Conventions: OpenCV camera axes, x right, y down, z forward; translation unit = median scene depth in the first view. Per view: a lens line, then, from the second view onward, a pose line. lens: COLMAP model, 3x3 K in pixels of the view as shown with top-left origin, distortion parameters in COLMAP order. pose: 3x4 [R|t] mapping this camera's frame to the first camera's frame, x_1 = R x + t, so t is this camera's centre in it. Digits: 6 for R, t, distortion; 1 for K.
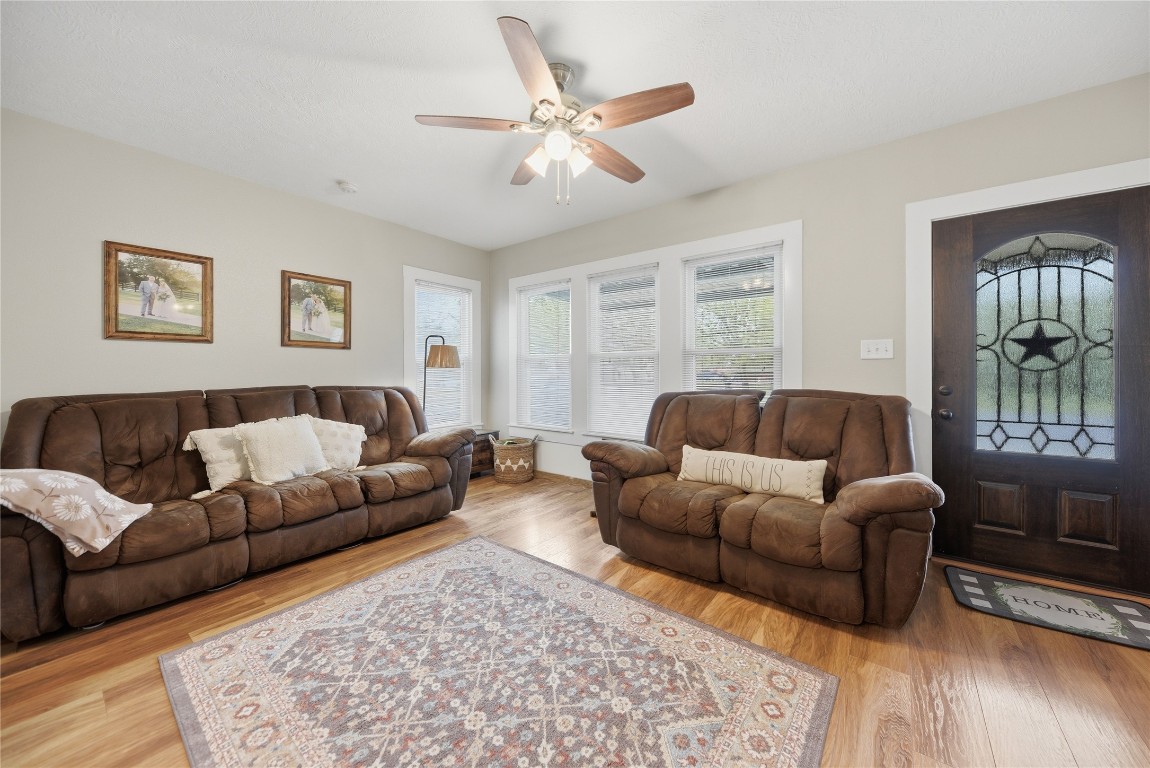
lens RADIAL K [[404.3, 0, 601.2], [0, 404.3, 373.1], [0, 0, 1]] dist [0.003036, -0.000057]
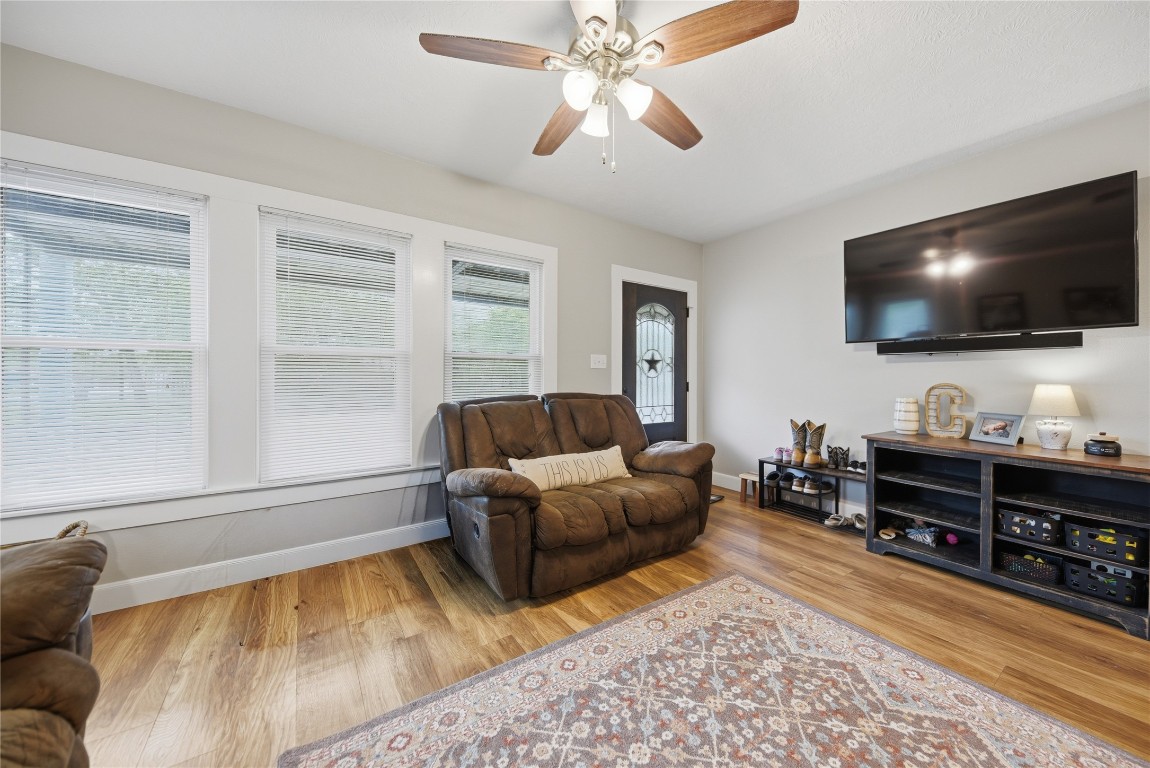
lens RADIAL K [[404.3, 0, 577.0], [0, 404.3, 383.8], [0, 0, 1]] dist [0.003036, -0.000057]
pose [[0.335142, -0.025441, 0.941824, -0.896975], [-0.006771, 0.999545, 0.029409, -0.034132], [-0.942143, -0.016233, 0.334817, 0.827501]]
